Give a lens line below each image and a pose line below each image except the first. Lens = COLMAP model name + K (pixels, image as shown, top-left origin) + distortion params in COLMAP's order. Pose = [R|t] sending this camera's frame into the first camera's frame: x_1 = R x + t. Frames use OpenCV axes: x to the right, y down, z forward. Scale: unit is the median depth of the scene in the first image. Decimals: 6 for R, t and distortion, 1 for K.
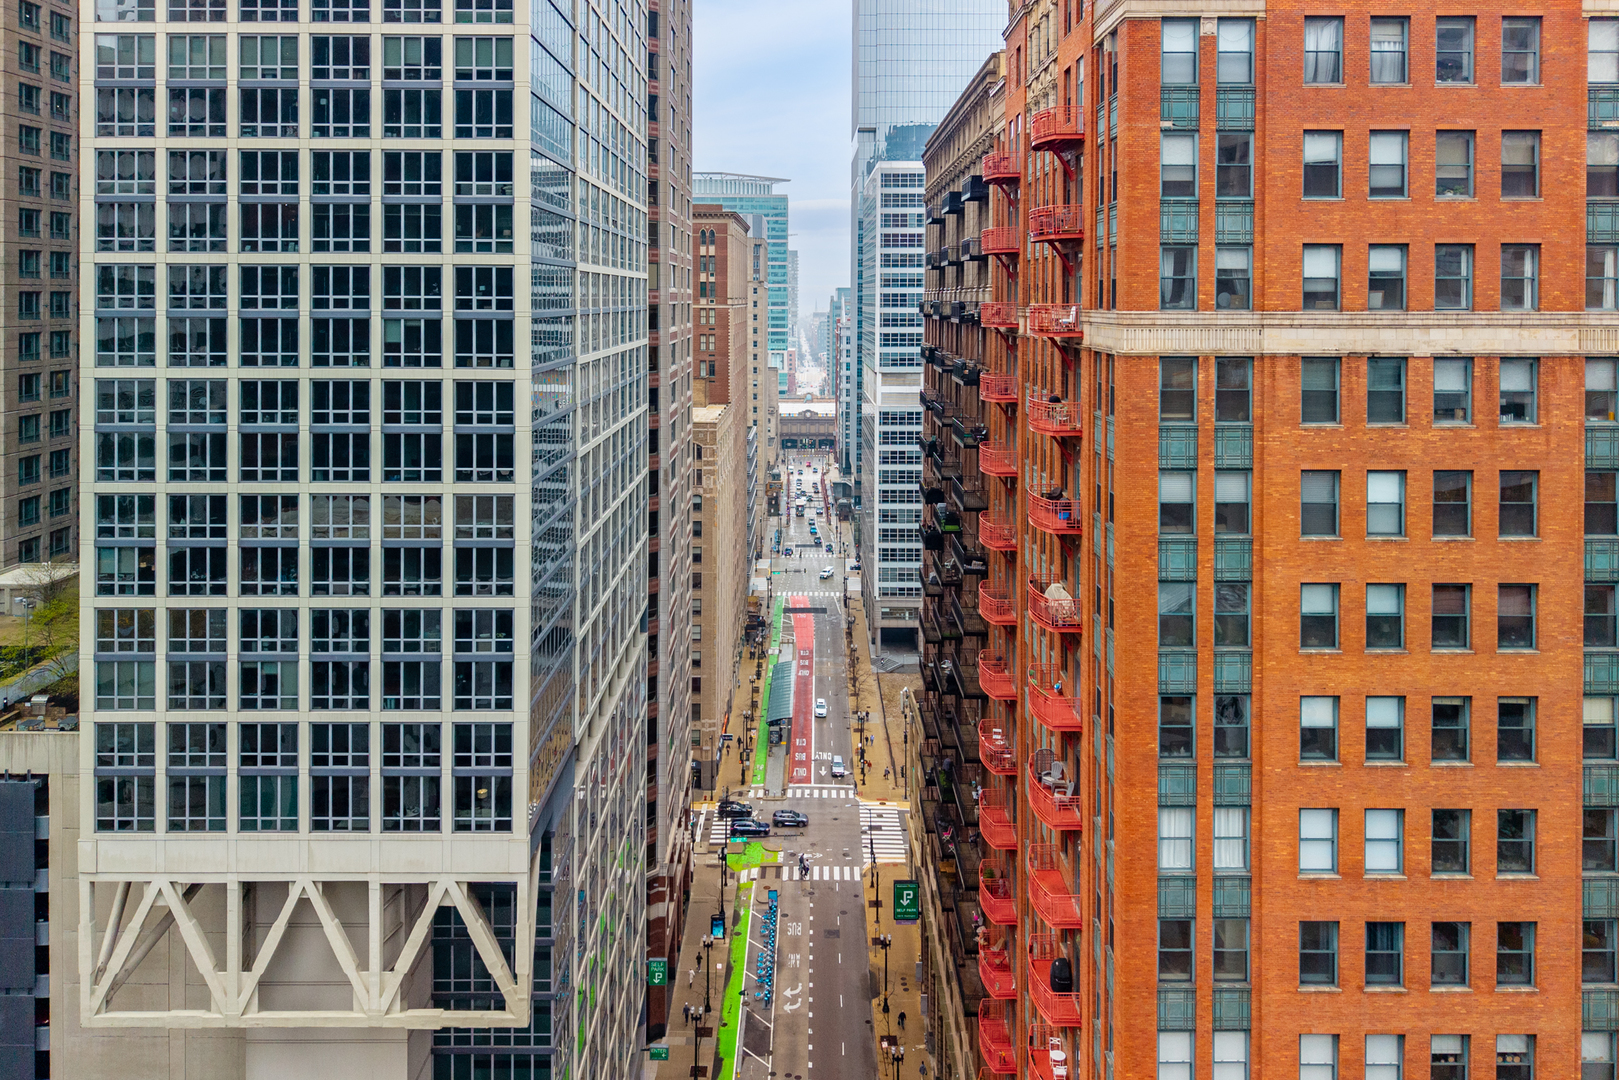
lens RADIAL K [[1191.8, 0, 809.5], [0, 1191.8, 540.0], [0, 0, 1]] dist [-0.011022, 0.031679]
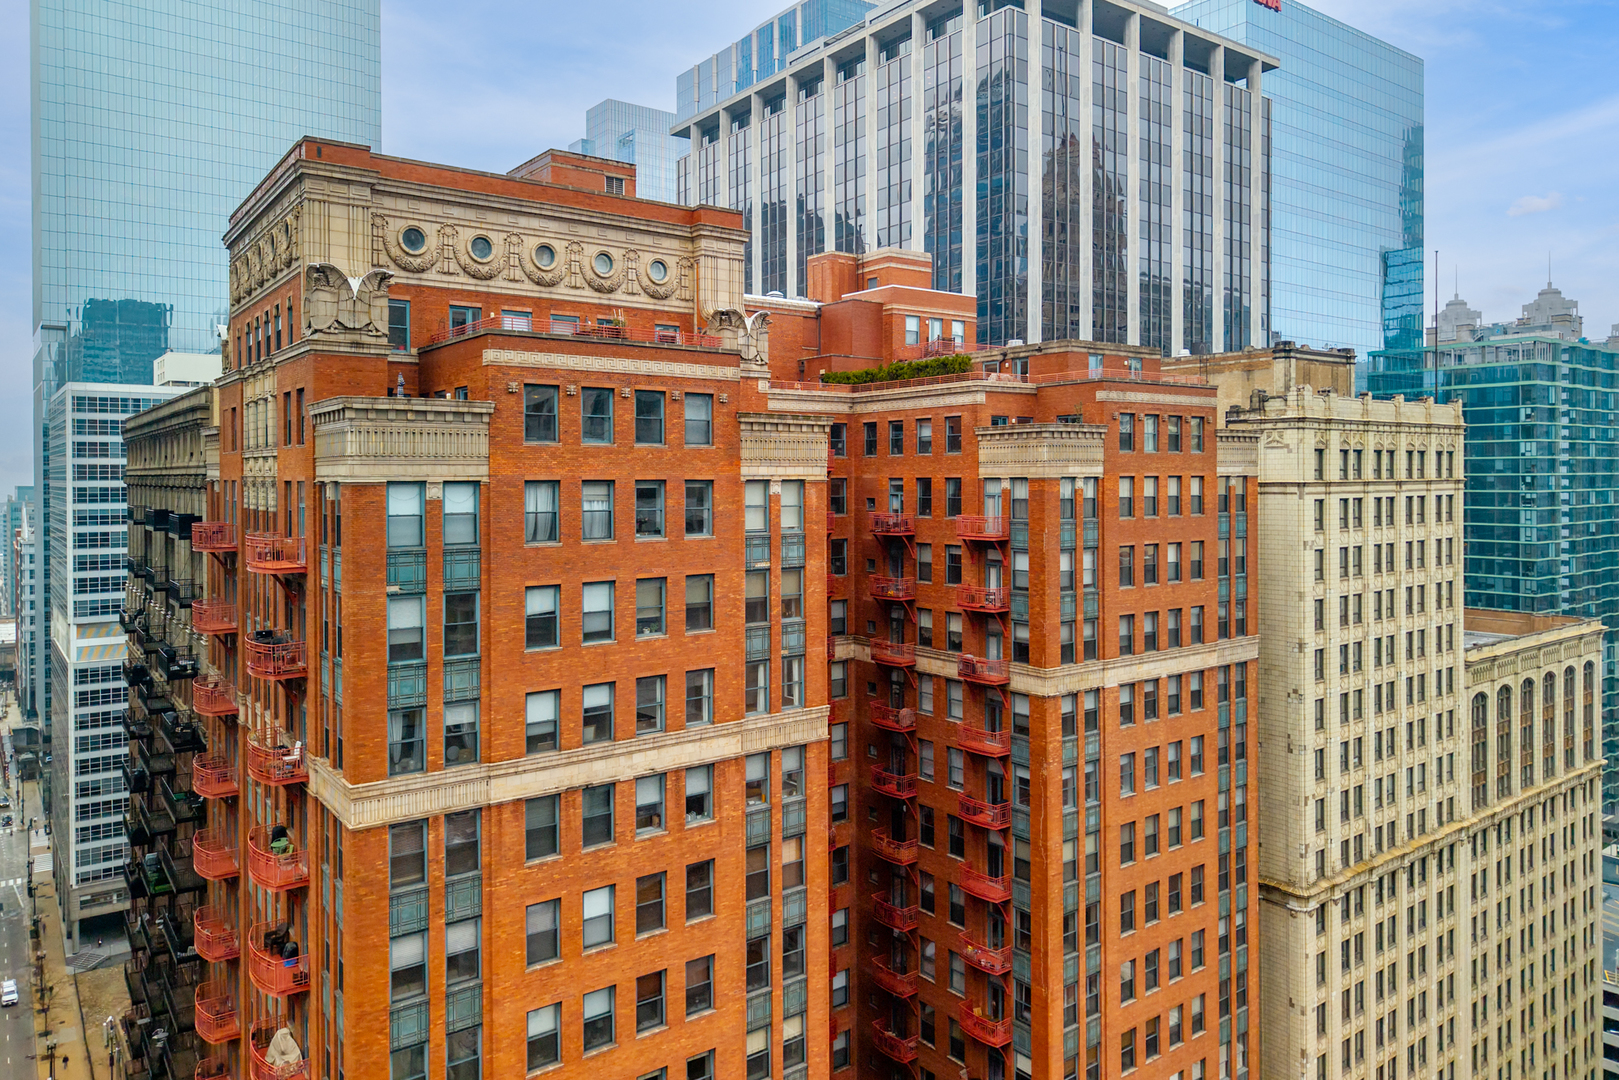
lens RADIAL K [[1081.4, 0, 808.2], [0, 1081.4, 497.0], [0, 0, 1]] dist [-0.023152, 0.028808]
pose [[0.805599, -0.016578, 0.592229, 0.046867], [0.001892, 0.999675, 0.025411, -0.448489], [-0.592458, -0.019351, 0.805369, 0.070179]]
